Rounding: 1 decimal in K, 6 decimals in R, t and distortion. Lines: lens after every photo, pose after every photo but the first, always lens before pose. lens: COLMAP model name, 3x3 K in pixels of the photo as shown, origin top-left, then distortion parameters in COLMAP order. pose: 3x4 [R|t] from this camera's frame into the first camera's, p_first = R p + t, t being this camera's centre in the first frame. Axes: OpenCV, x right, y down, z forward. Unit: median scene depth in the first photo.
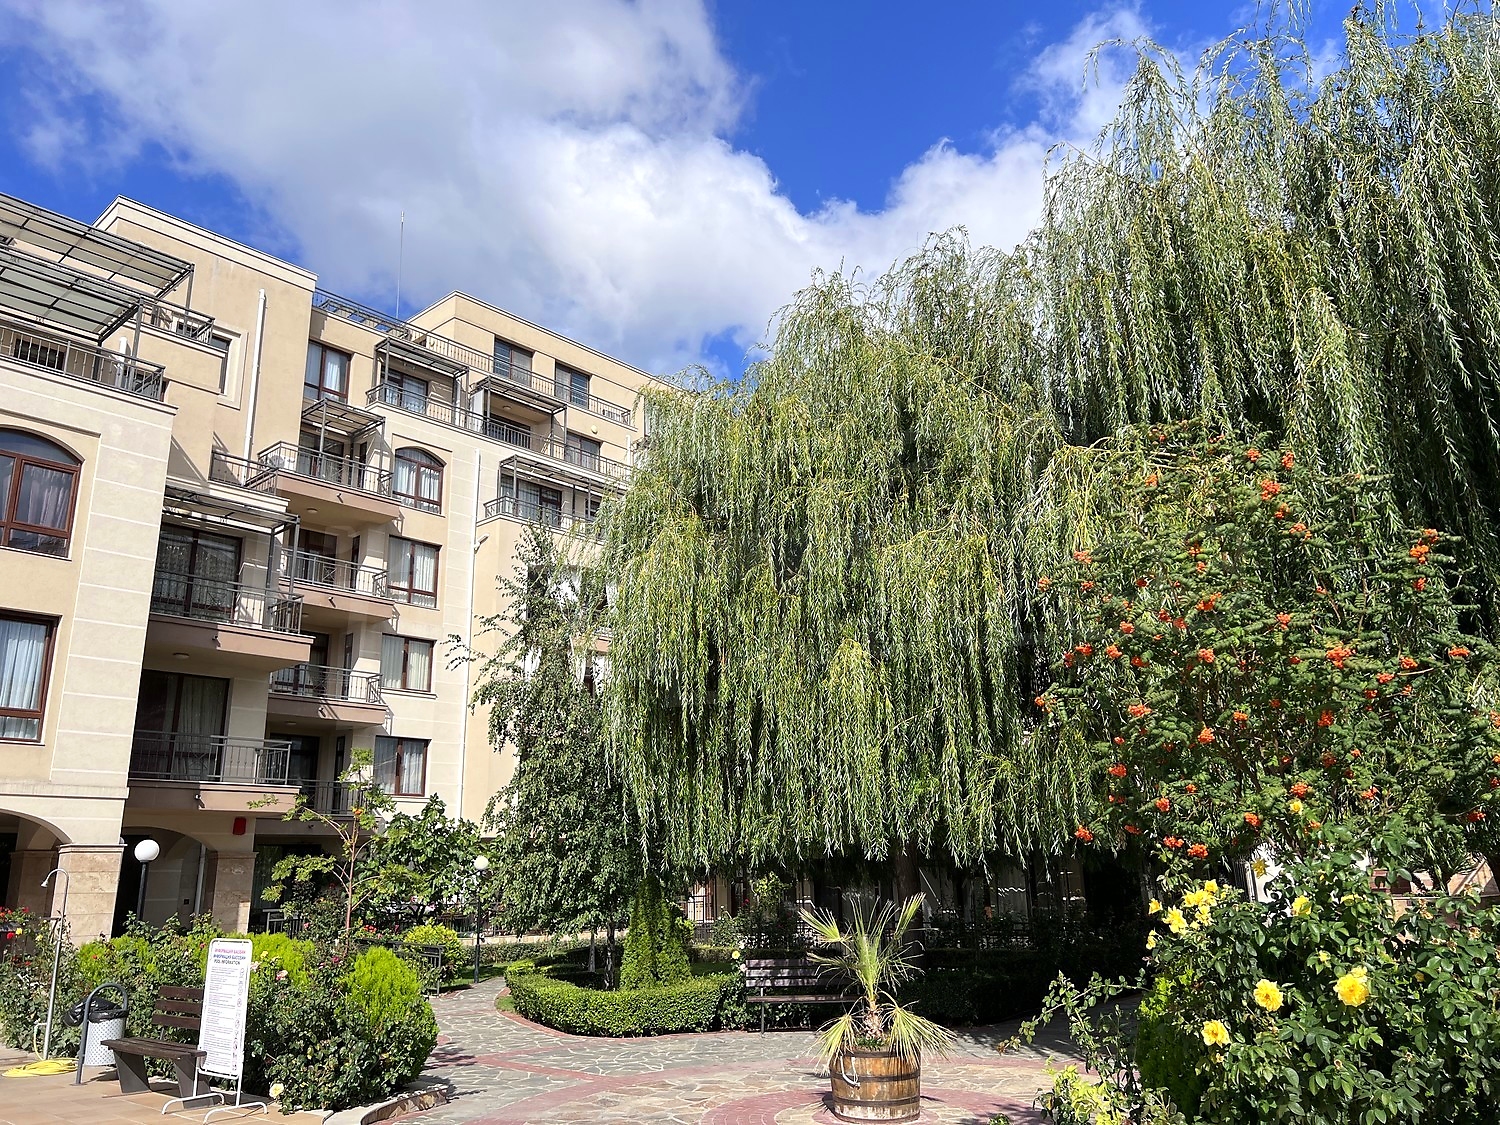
lens RADIAL K [[1134.5, 0, 769.3], [0, 1134.5, 565.2], [0, 0, 1]] dist [0.030961, -0.000986]
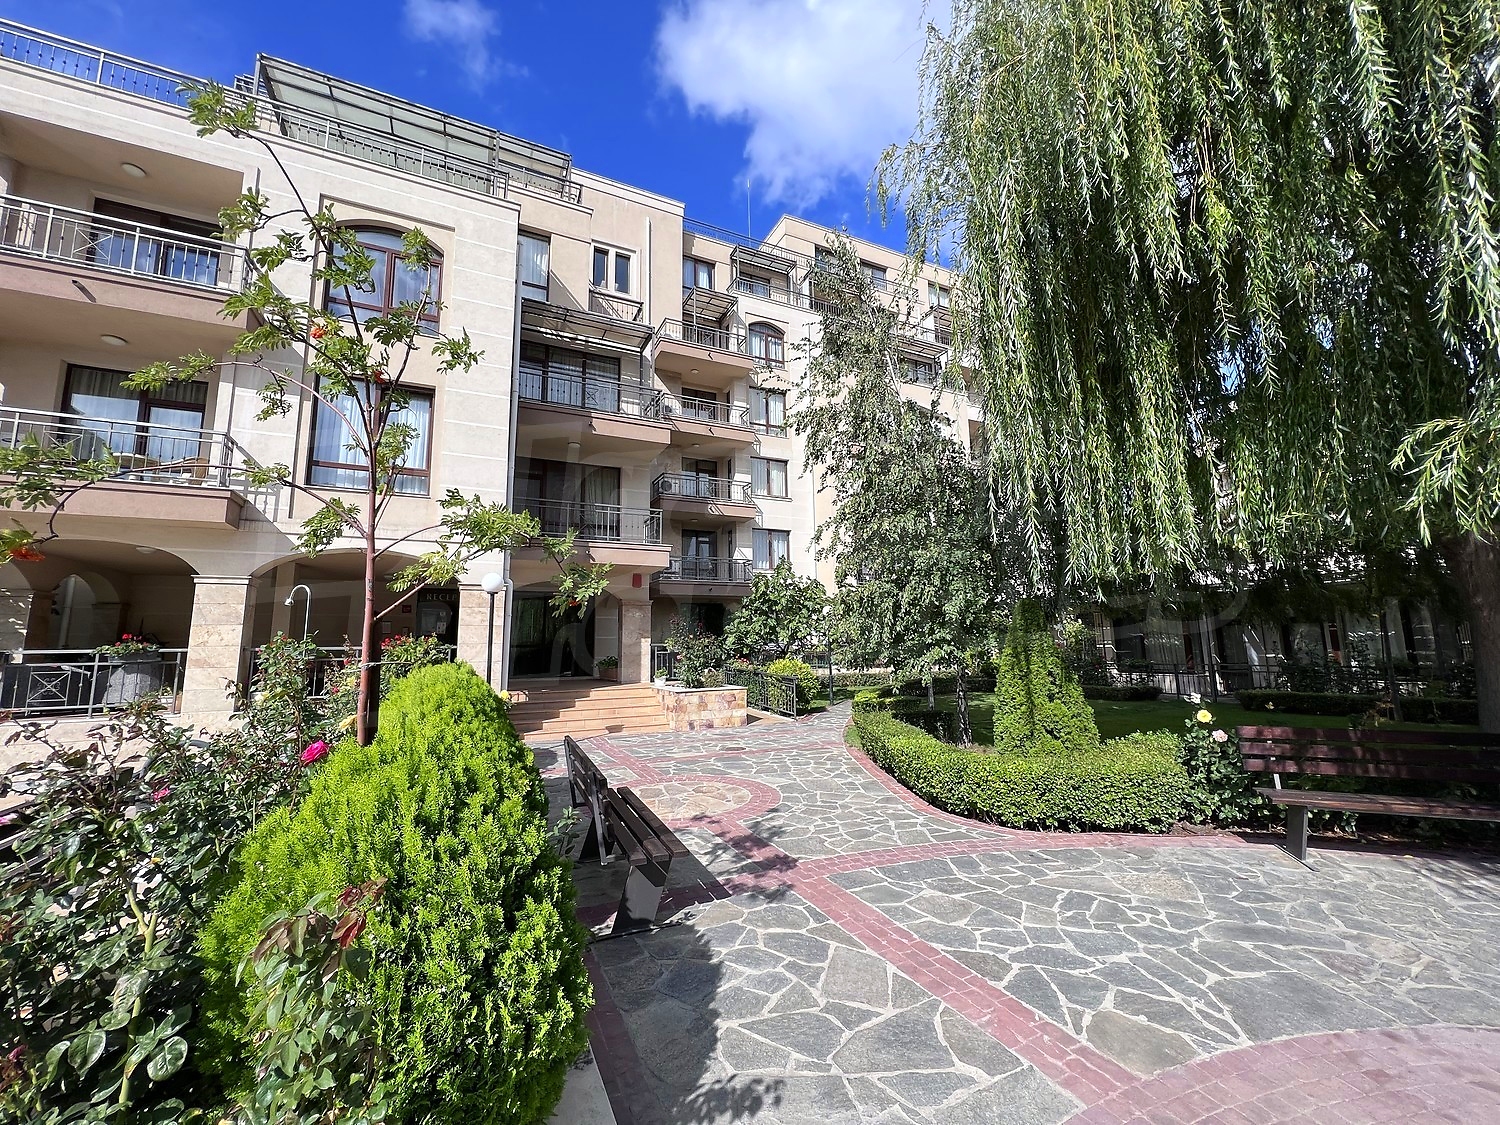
lens RADIAL K [[601.2, 0, 750.0], [0, 601.2, 562.5], [0, 0, 1]] dist [0.002320, 0.000031]
pose [[0.921726, -0.045859, -0.385120, -0.067985], [0.101278, 0.986991, 0.124866, 0.103495], [0.374384, -0.154097, 0.914380, 0.330318]]
